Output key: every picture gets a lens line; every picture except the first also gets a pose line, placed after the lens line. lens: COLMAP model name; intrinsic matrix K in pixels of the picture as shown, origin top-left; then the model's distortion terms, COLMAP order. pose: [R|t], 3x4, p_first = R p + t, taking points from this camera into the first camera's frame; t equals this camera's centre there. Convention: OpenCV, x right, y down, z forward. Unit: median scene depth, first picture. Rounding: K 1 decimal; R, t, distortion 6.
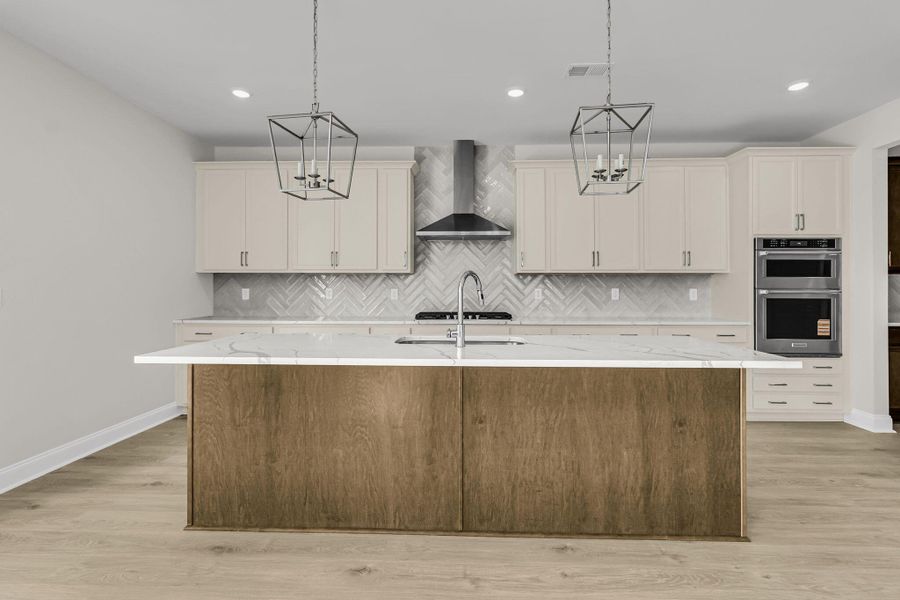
lens RADIAL K [[423.1, 0, 455.0], [0, 423.1, 290.1], [0, 0, 1]] dist [0.009901, 0.001128]
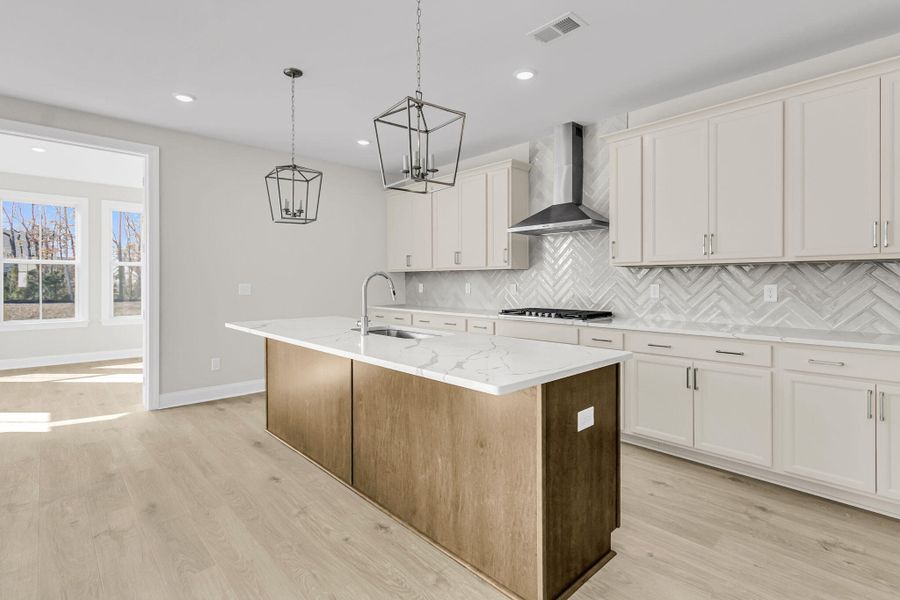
lens RADIAL K [[431.6, 0, 453.7], [0, 431.6, 286.0], [0, 0, 1]] dist [-0.000136, 0.000752]
pose [[0.707753, 0.006471, -0.706431, 0.568674], [-0.002369, 0.999974, 0.006787, -0.006519], [0.706456, -0.003130, 0.707750, 0.174378]]
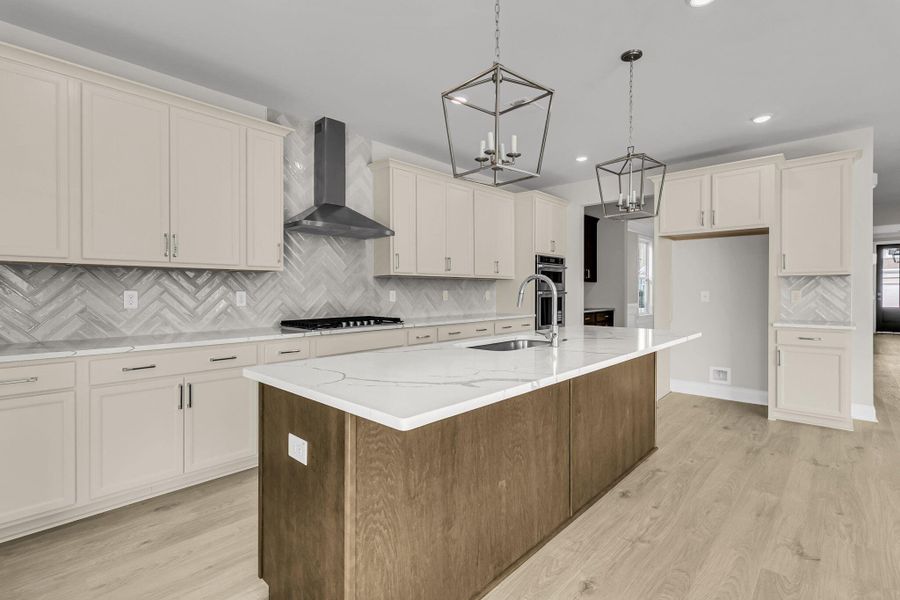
lens RADIAL K [[423.1, 0, 455.0], [0, 423.1, 290.1], [0, 0, 1]] dist [0.009901, 0.001128]
pose [[0.654442, -0.001363, 0.756111, -0.518941], [0.002458, 0.999997, -0.000324, -0.005237], [-0.756108, 0.002070, 0.654444, 0.269424]]
